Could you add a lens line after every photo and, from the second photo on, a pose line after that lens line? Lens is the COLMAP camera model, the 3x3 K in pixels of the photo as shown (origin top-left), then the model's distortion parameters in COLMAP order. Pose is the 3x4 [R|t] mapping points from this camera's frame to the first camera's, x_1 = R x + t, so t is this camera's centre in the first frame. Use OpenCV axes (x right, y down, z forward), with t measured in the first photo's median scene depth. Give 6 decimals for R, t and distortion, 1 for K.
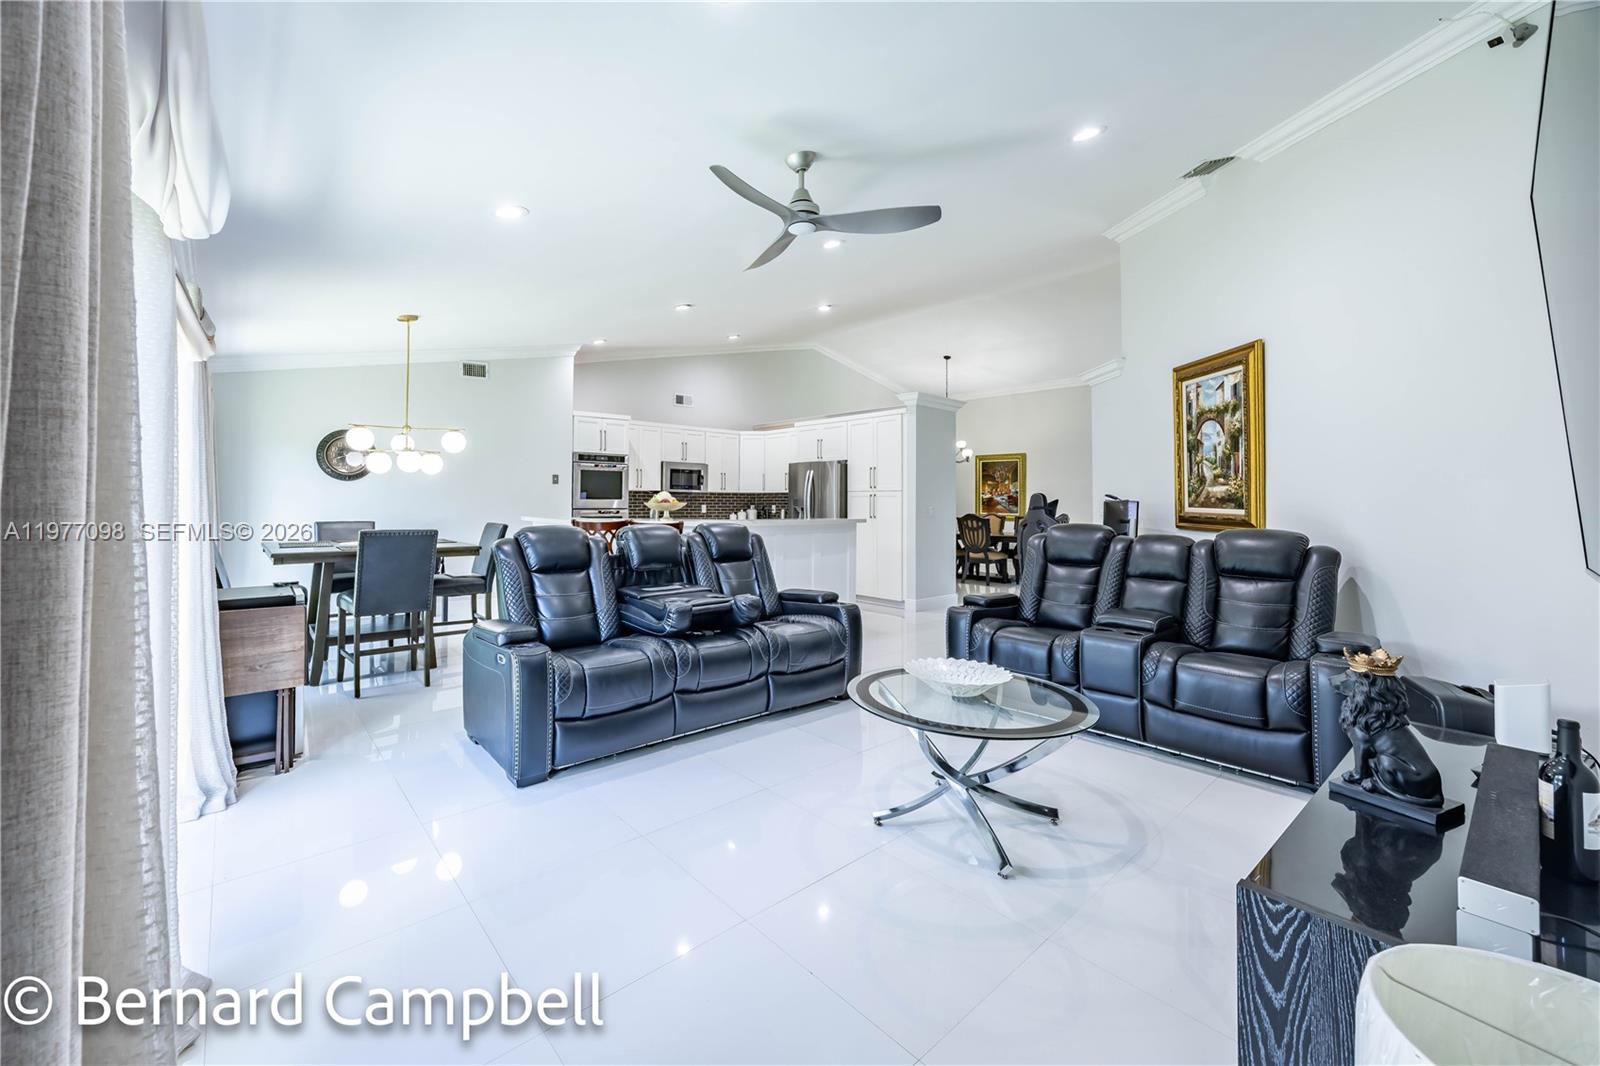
lens RADIAL K [[650.1, 0, 801.7], [0, 650.1, 521.4], [0, 0, 1]] dist [-0.000411, -0.000048]
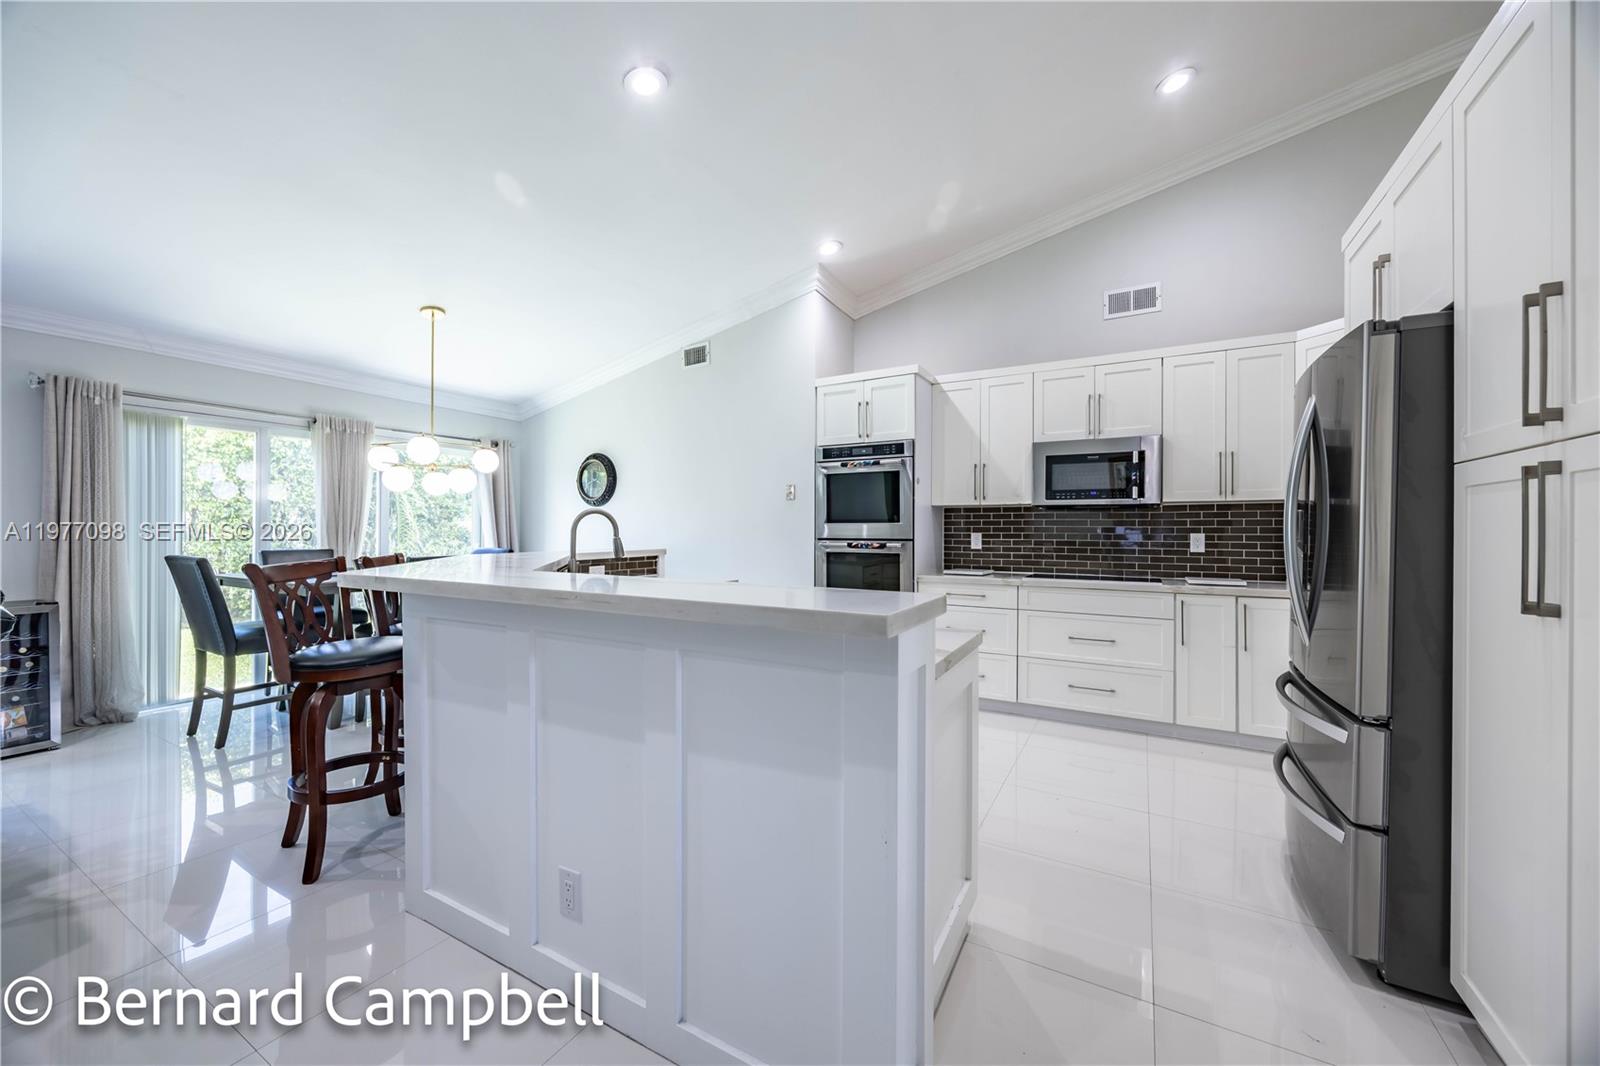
lens RADIAL K [[622.0, 0, 791.4], [0, 622.0, 535.3], [0, 0, 1]] dist [0.000180, -0.000348]
pose [[0.273511, 0.003791, -0.961861, 0.202916], [-0.026855, 0.999633, -0.003697, -0.019530], [0.961494, 0.026842, 0.273513, 0.800666]]
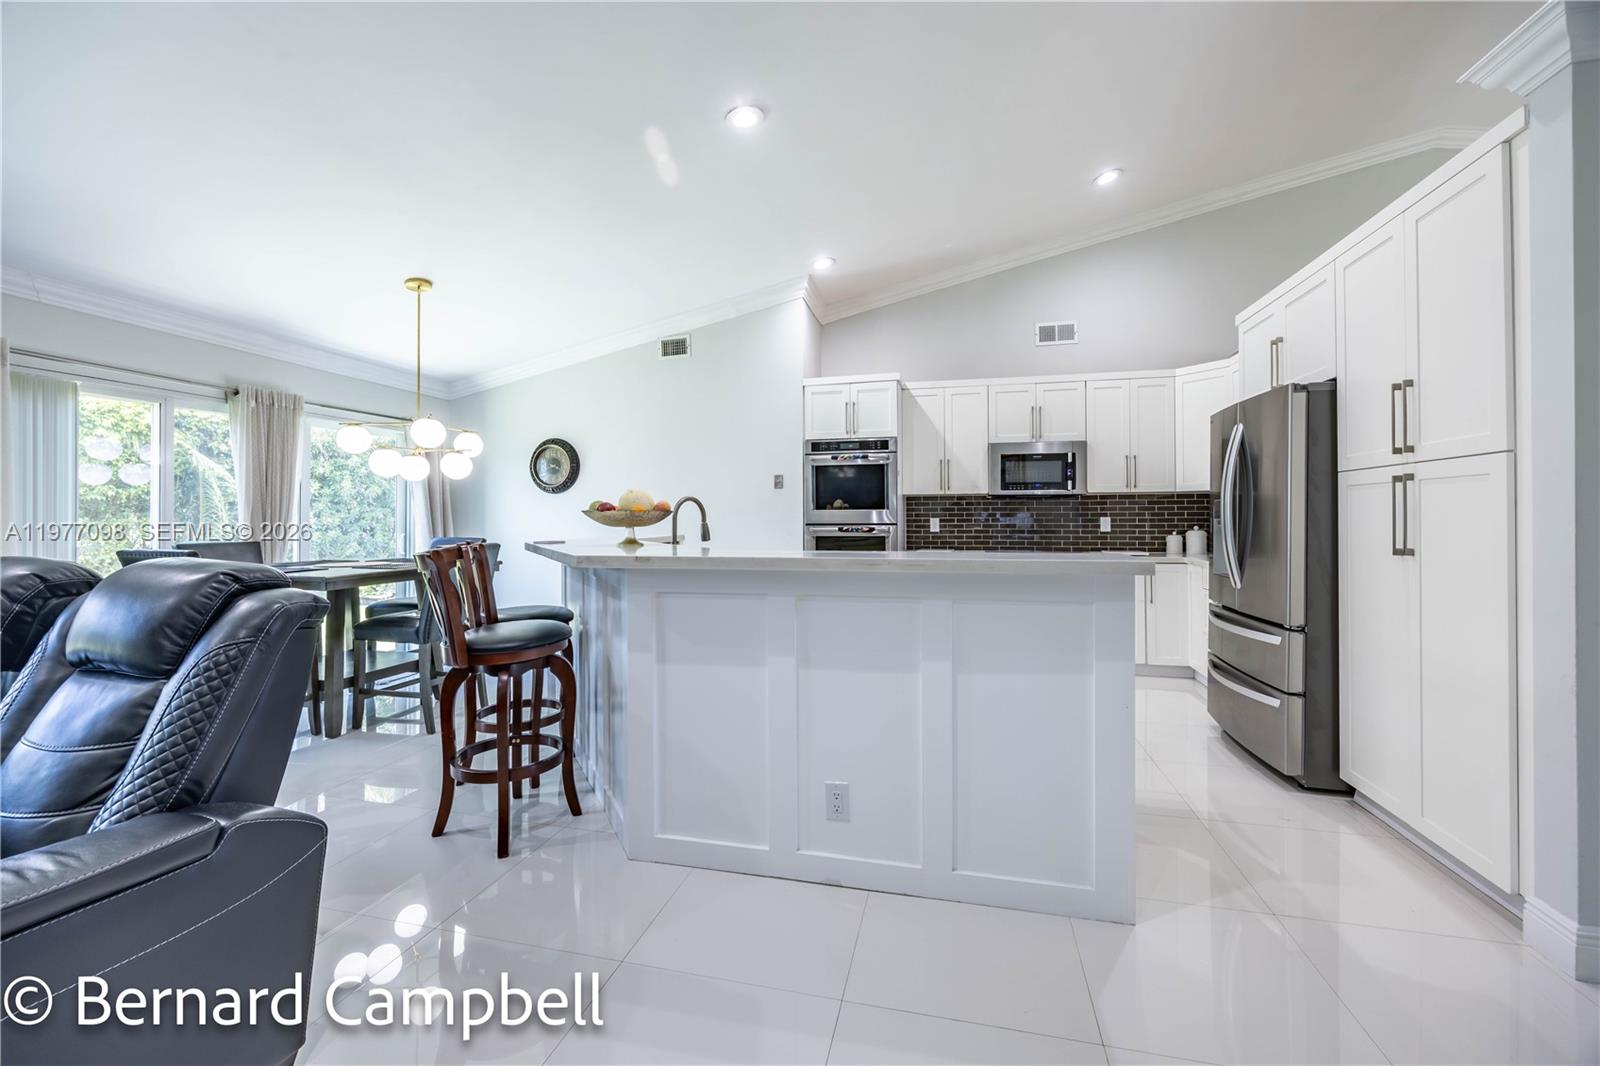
lens RADIAL K [[650.1, 0, 801.7], [0, 650.1, 521.4], [0, 0, 1]] dist [-0.000411, -0.000048]
pose [[0.548114, -0.004593, -0.836391, 0.205146], [-0.015217, 0.999765, -0.015462, -0.011890], [0.836265, 0.021203, 0.547915, 0.616664]]
